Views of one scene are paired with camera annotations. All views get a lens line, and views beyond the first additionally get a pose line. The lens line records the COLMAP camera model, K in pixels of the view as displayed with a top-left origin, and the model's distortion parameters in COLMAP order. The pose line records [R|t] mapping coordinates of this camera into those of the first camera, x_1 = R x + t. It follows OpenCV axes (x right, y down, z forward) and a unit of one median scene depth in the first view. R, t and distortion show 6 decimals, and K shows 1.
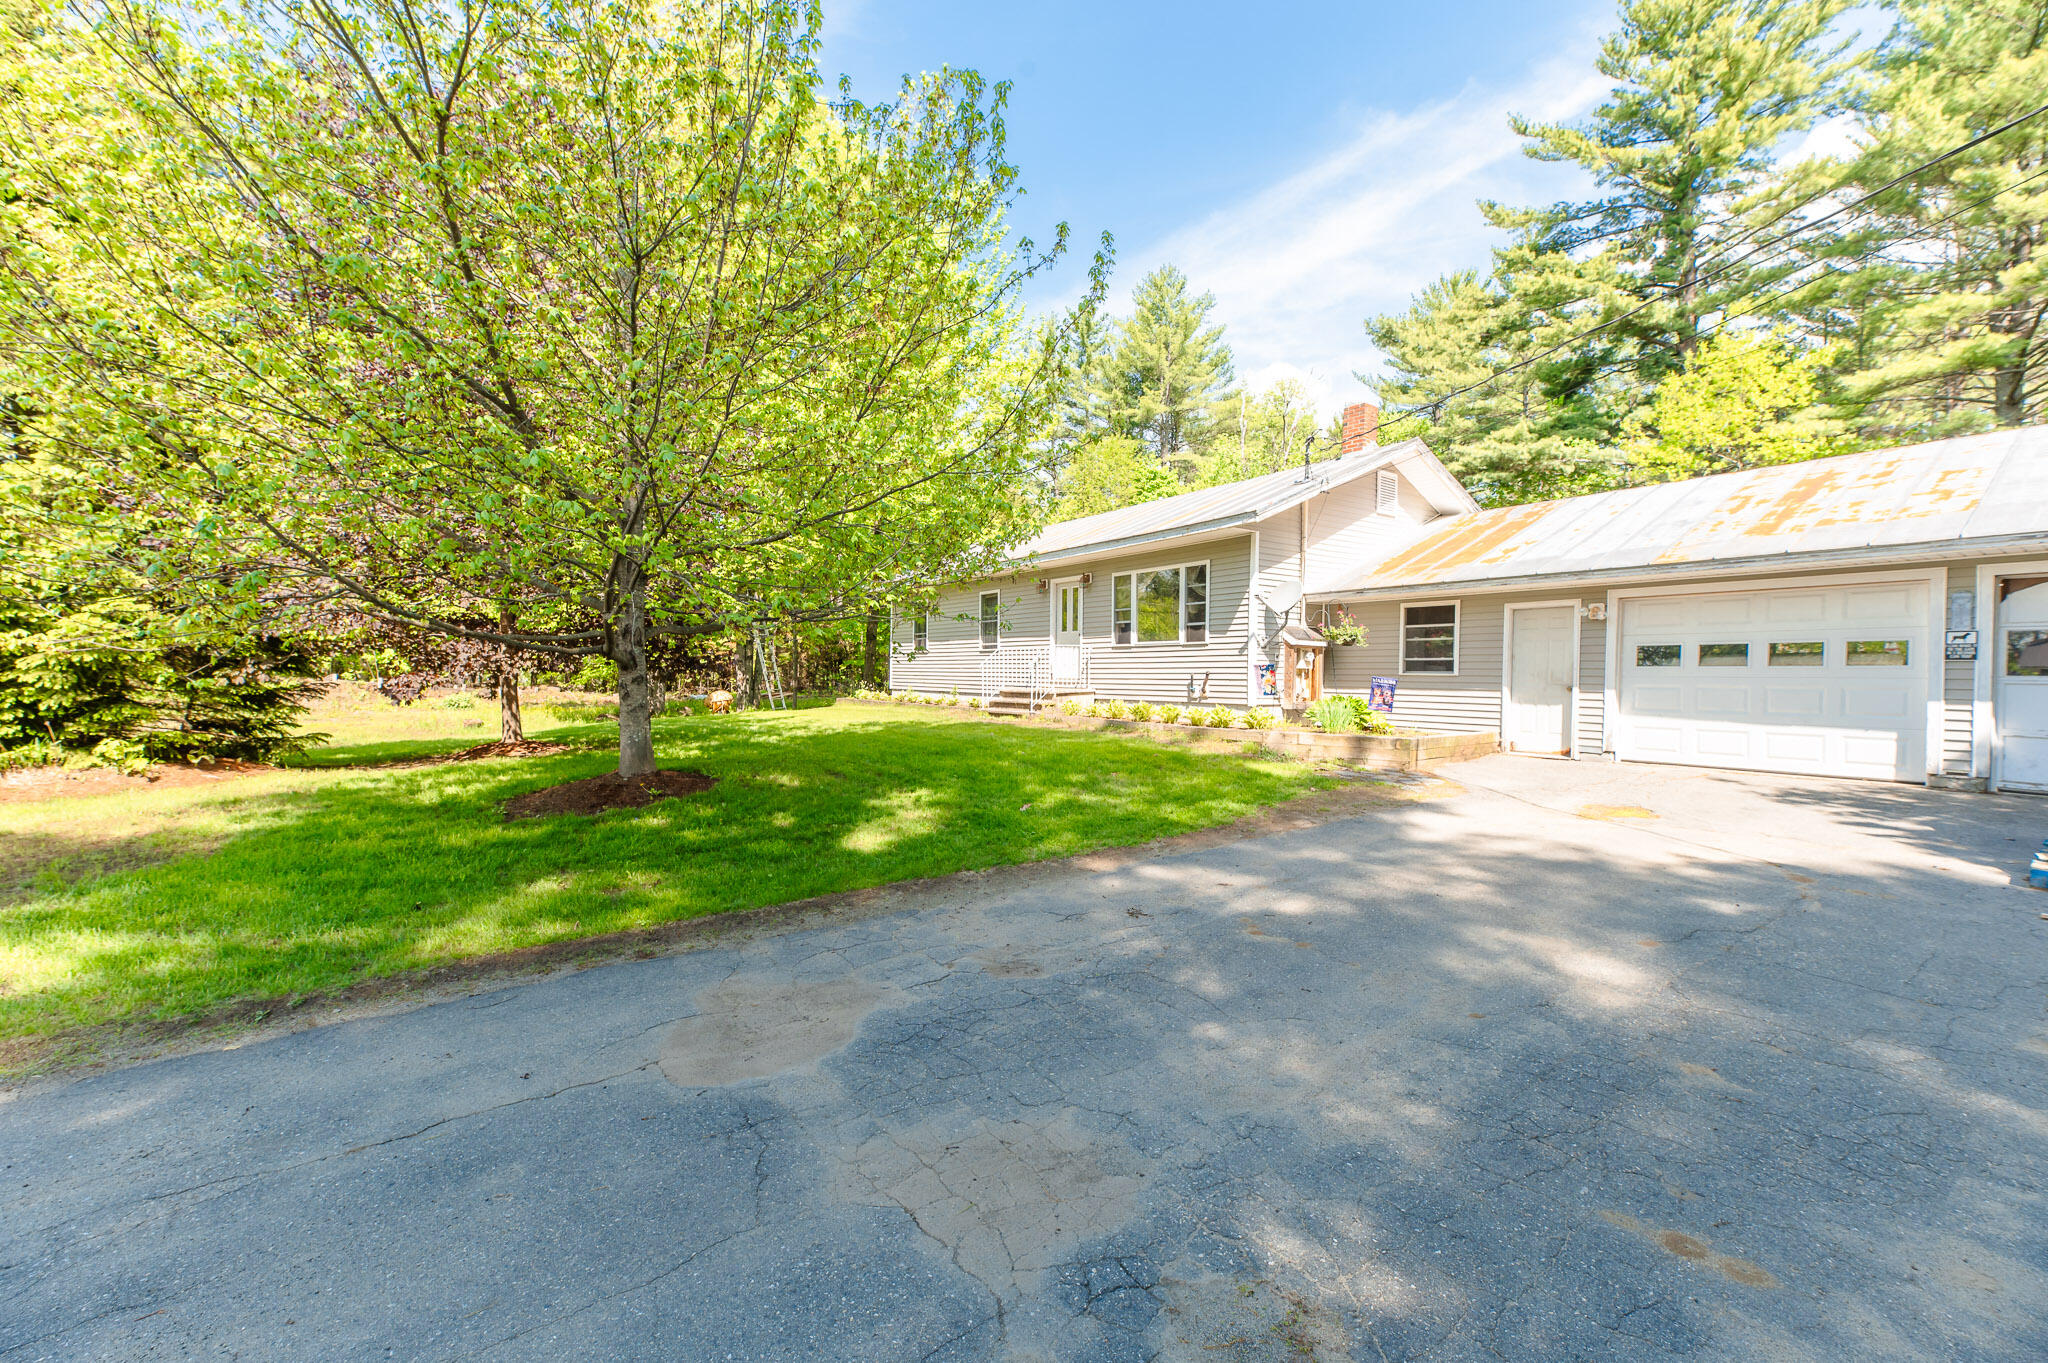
lens RADIAL K [[808.3, 0, 1024.0], [0, 808.3, 681.5], [0, 0, 1]] dist [0.007949, -0.000268]
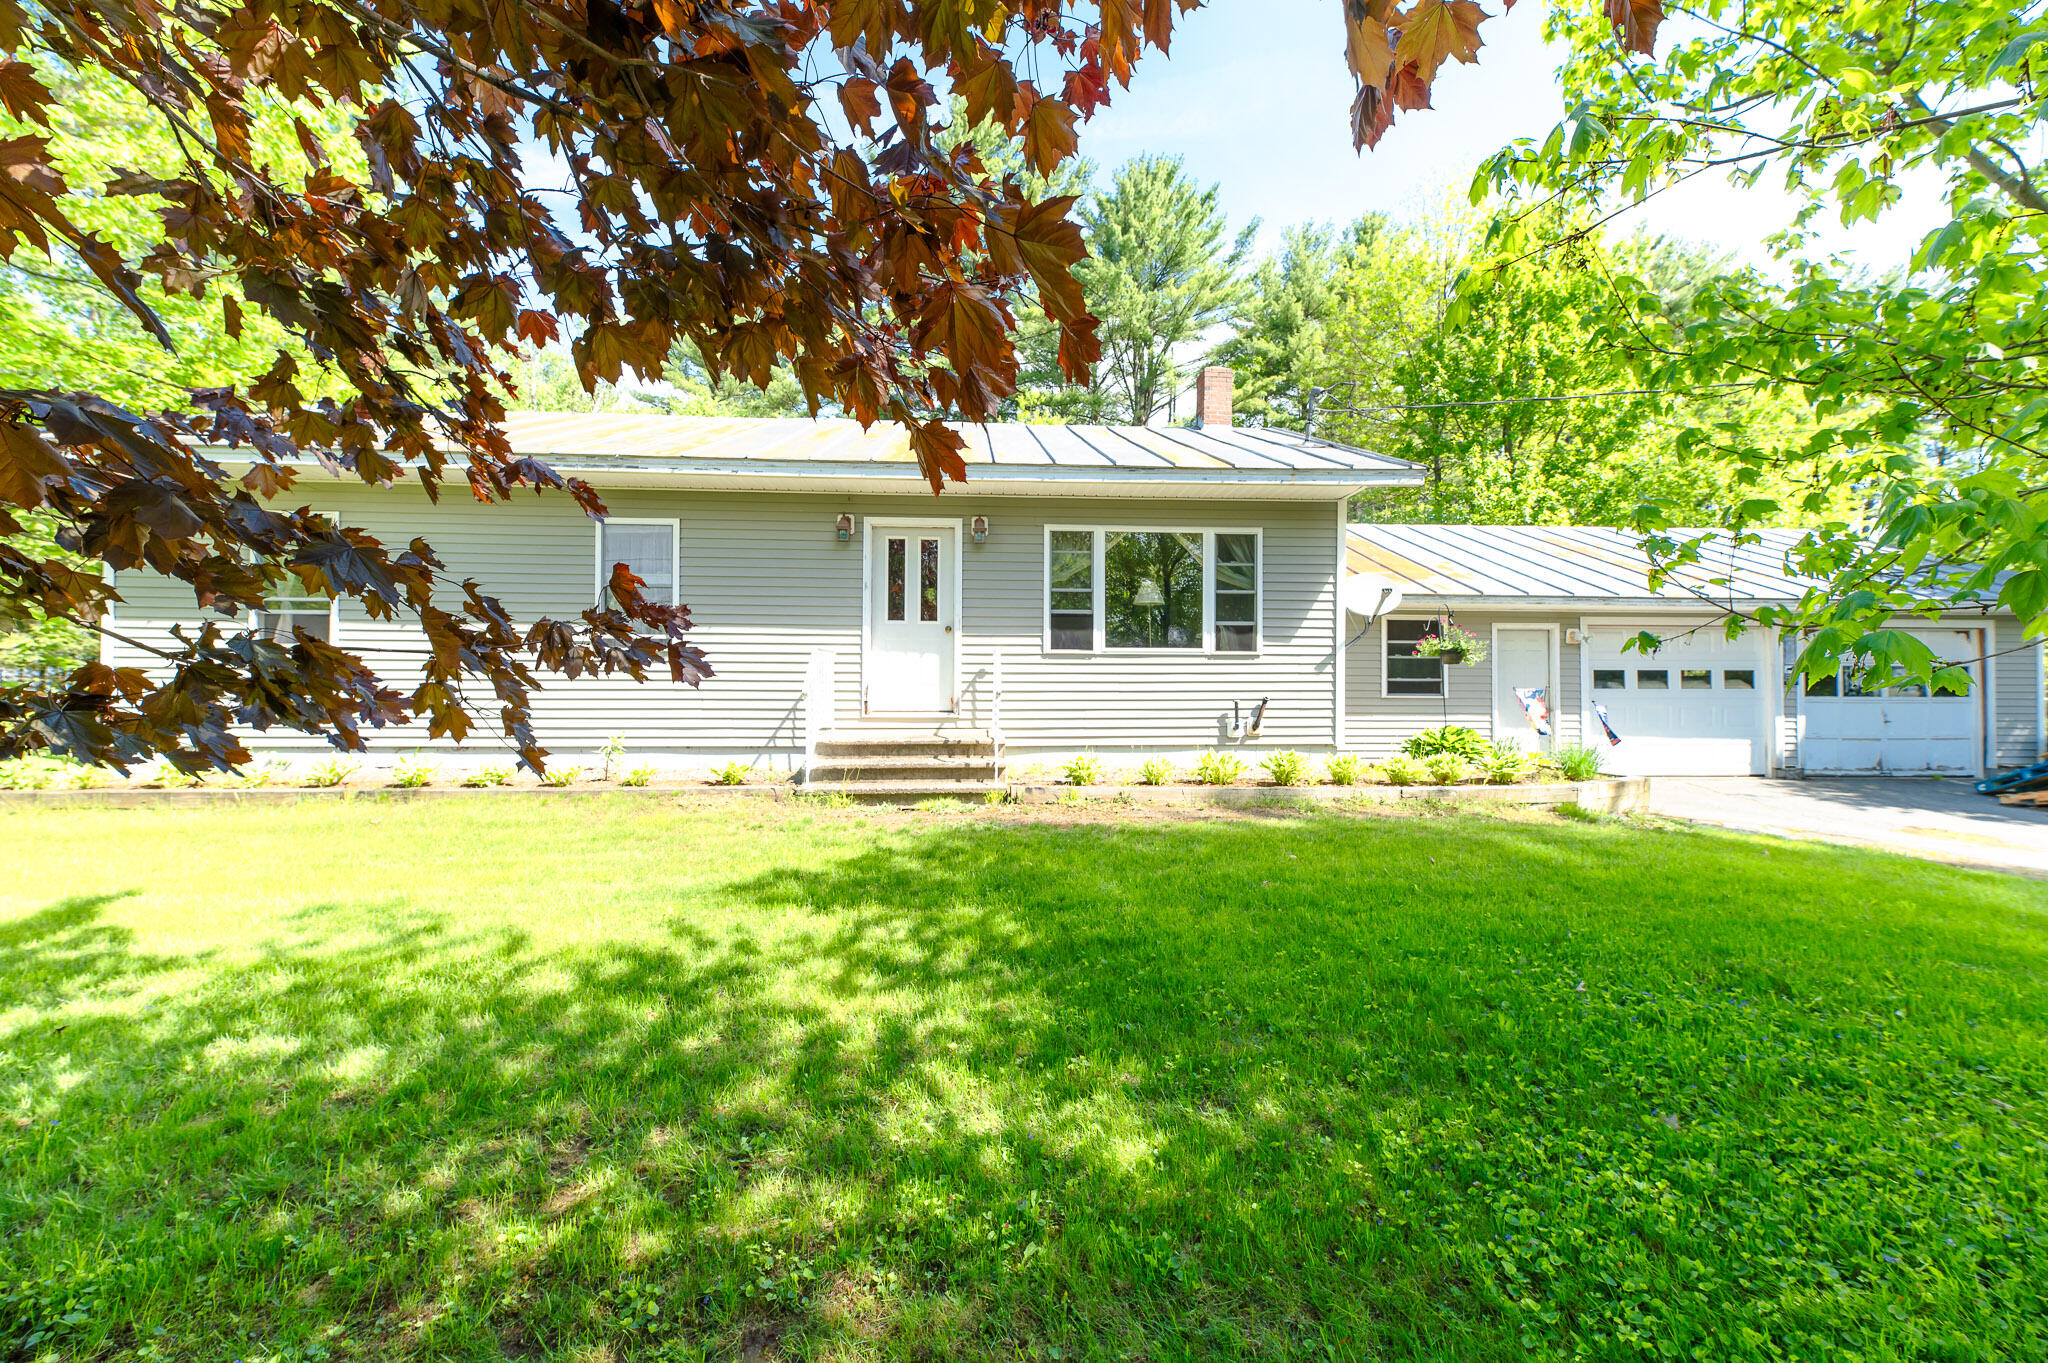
lens RADIAL K [[822.5, 0, 1009.8], [0, 822.5, 682.0], [0, 0, 1]] dist [0.007501, 0.000290]
pose [[0.523134, -0.002168, 0.852248, -0.388023], [0.011383, 0.999925, -0.004443, -0.020379], [-0.852175, 0.012025, 0.523119, 0.704720]]
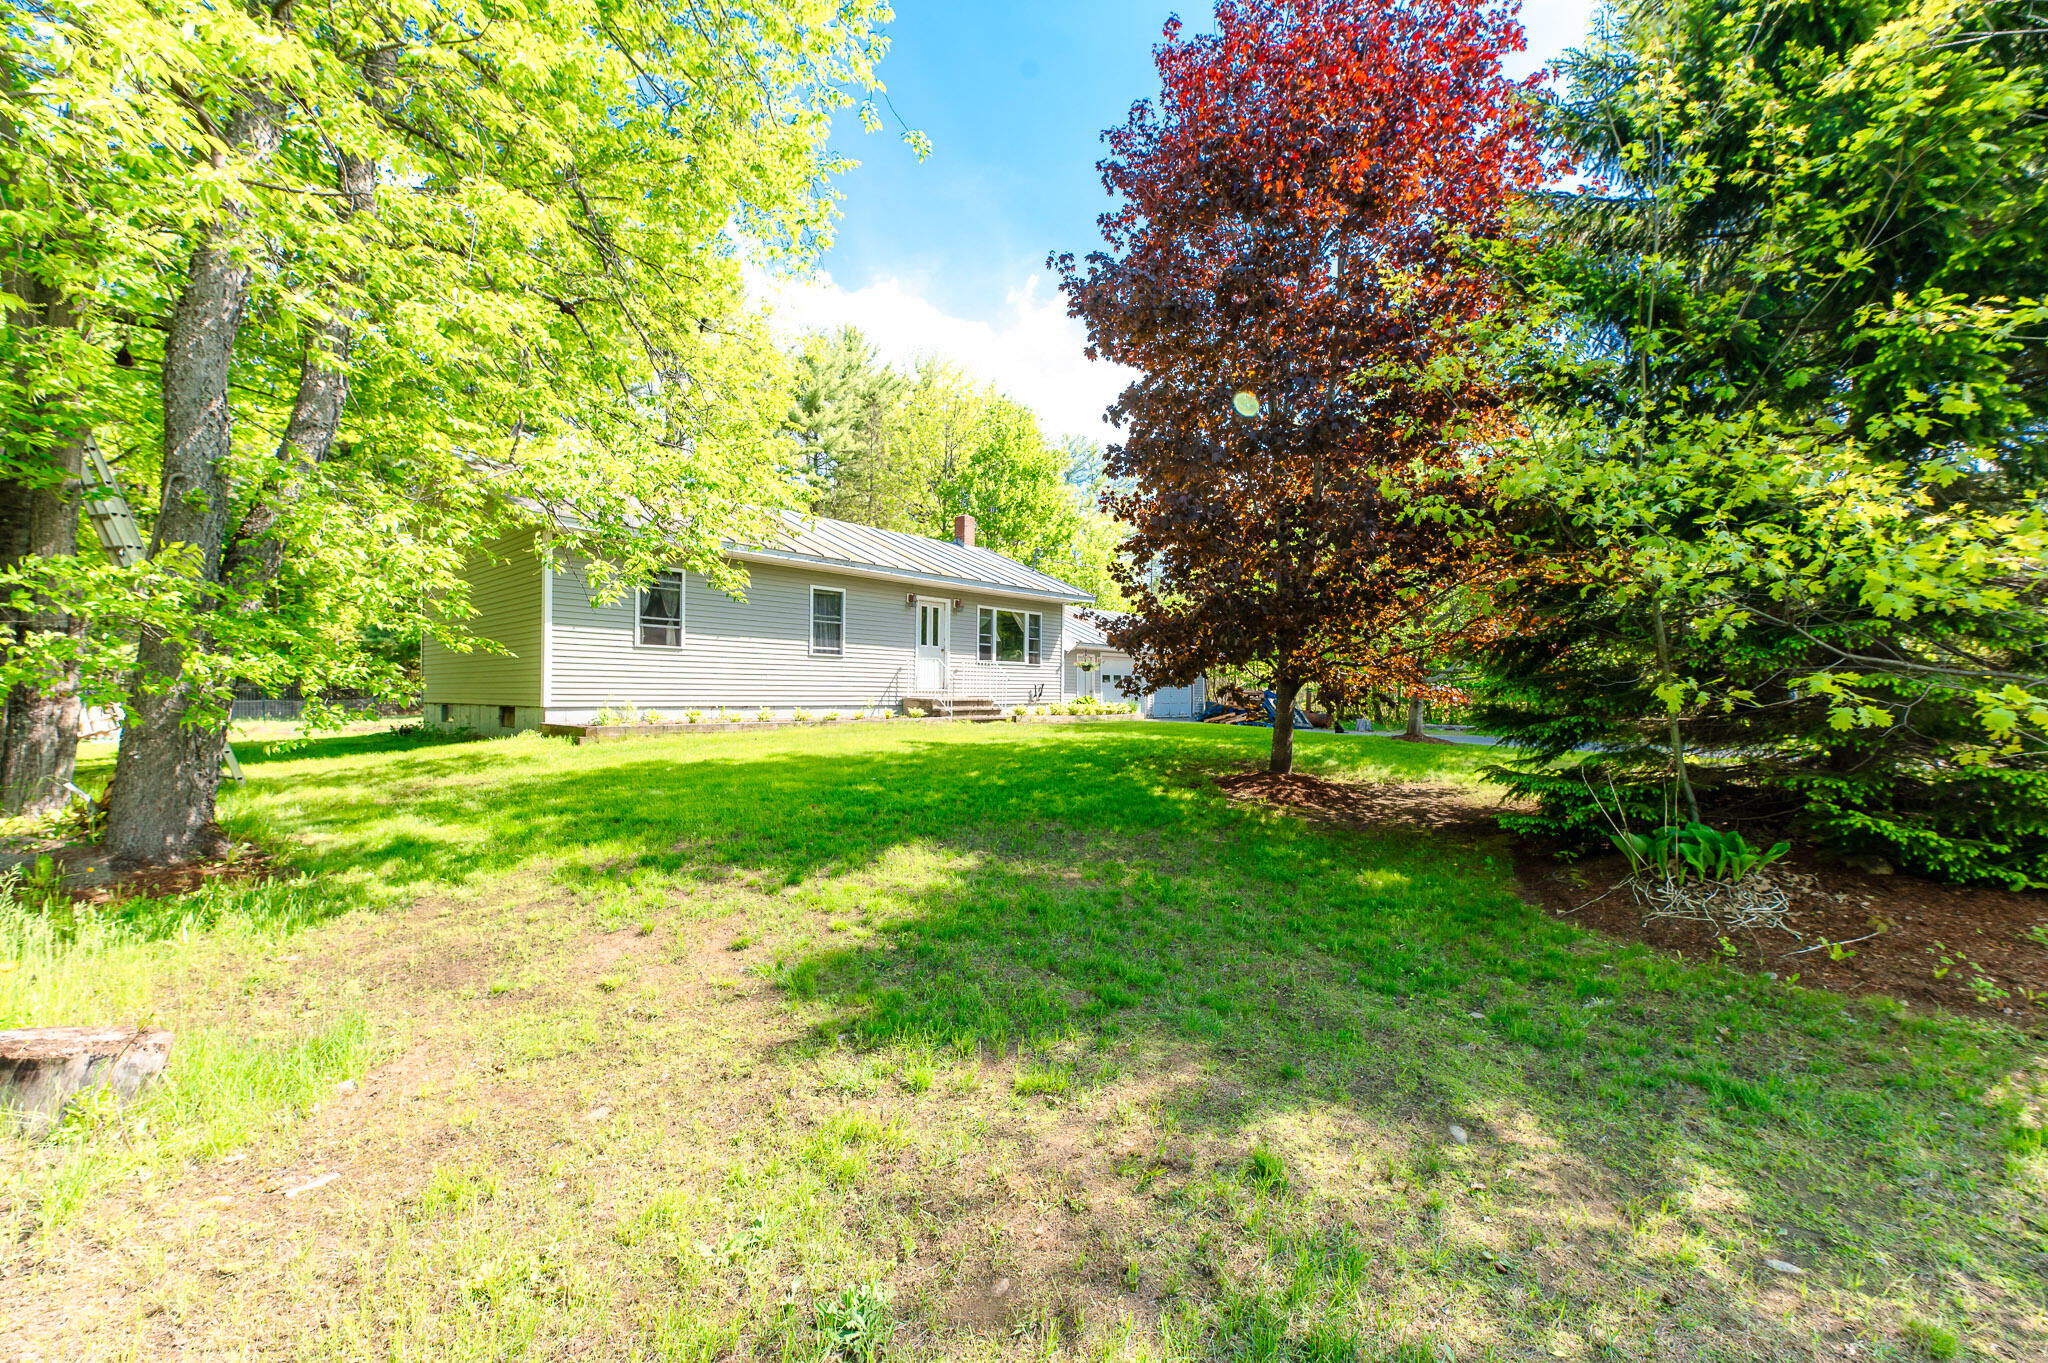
lens RADIAL K [[852.2, 0, 1026.5], [0, 852.2, 690.1], [0, 0, 1]] dist [0.000950, 0.000067]
pose [[-0.240669, -0.008401, 0.970571, -1.176152], [0.000177, 0.999962, 0.008700, -0.011884], [-0.970607, 0.002266, -0.240658, 1.220965]]
